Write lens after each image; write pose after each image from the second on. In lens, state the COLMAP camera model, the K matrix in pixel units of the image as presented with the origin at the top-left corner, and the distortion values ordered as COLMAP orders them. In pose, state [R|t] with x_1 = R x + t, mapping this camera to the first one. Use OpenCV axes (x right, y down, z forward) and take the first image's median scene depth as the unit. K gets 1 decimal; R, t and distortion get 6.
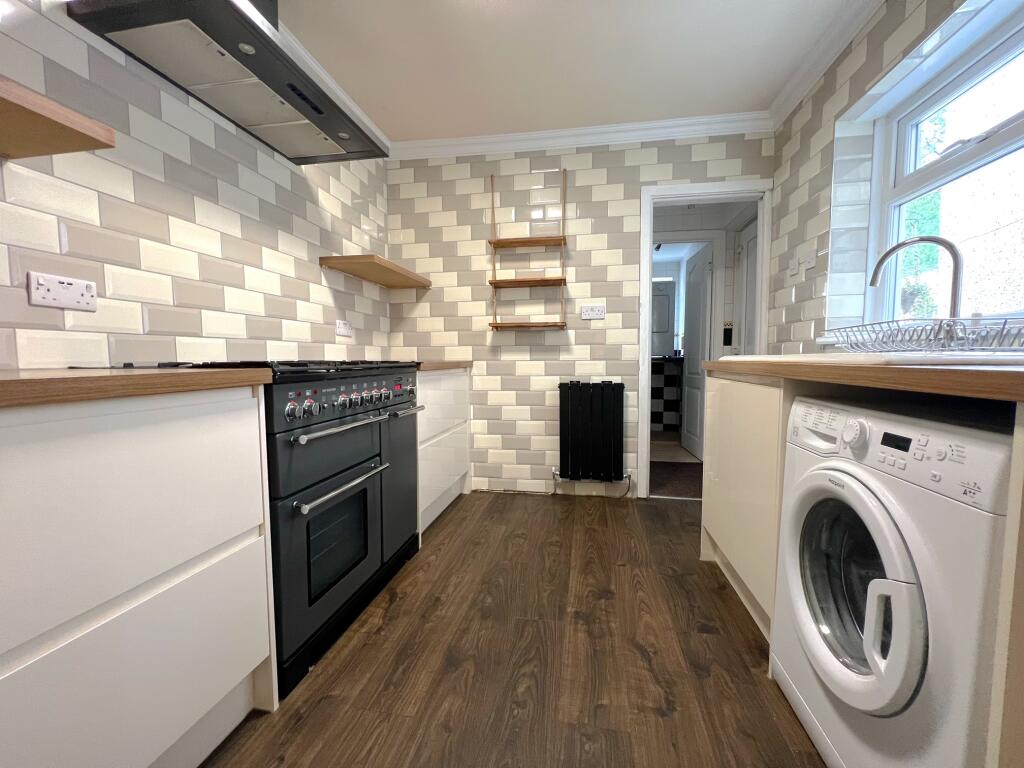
lens RADIAL K [[404.5, 0, 515.5], [0, 404.5, 384.7], [0, 0, 1]] dist [-0.000472, -0.000032]
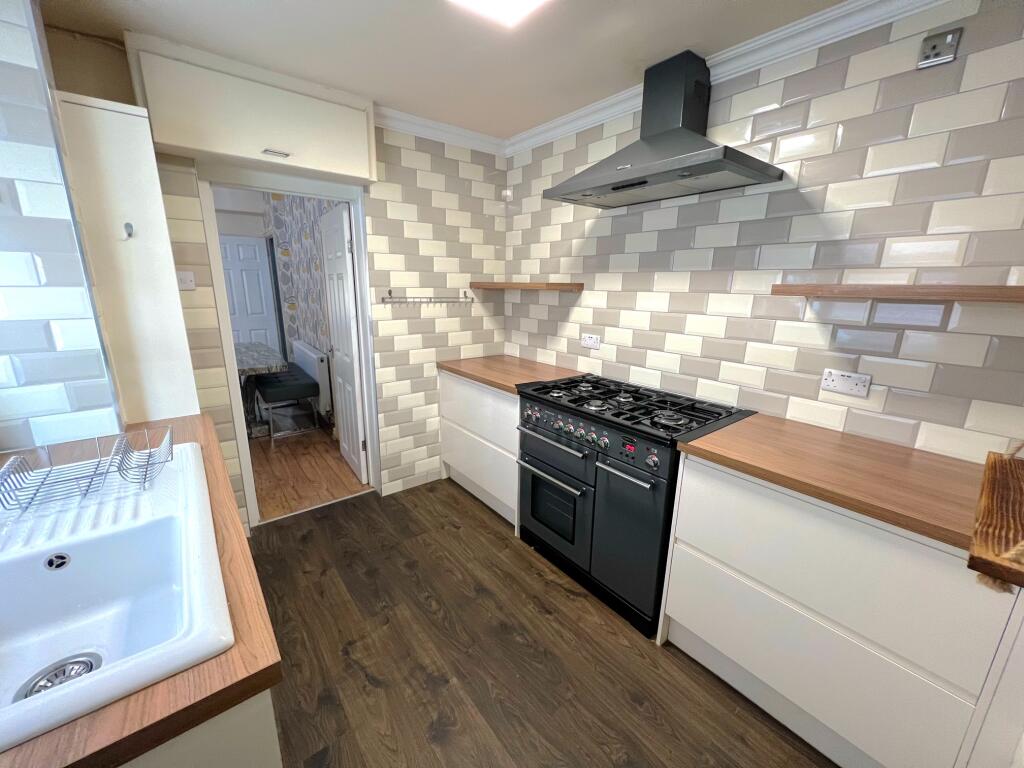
lens RADIAL K [[404.5, 0, 511.8], [0, 404.5, 383.7], [0, 0, 1]] dist [-0.000472, -0.000032]
pose [[-0.658788, 0.172900, -0.732191, 0.644478], [-0.062751, 0.957214, 0.282497, -0.445112], [0.749707, 0.232051, -0.619751, 1.542549]]
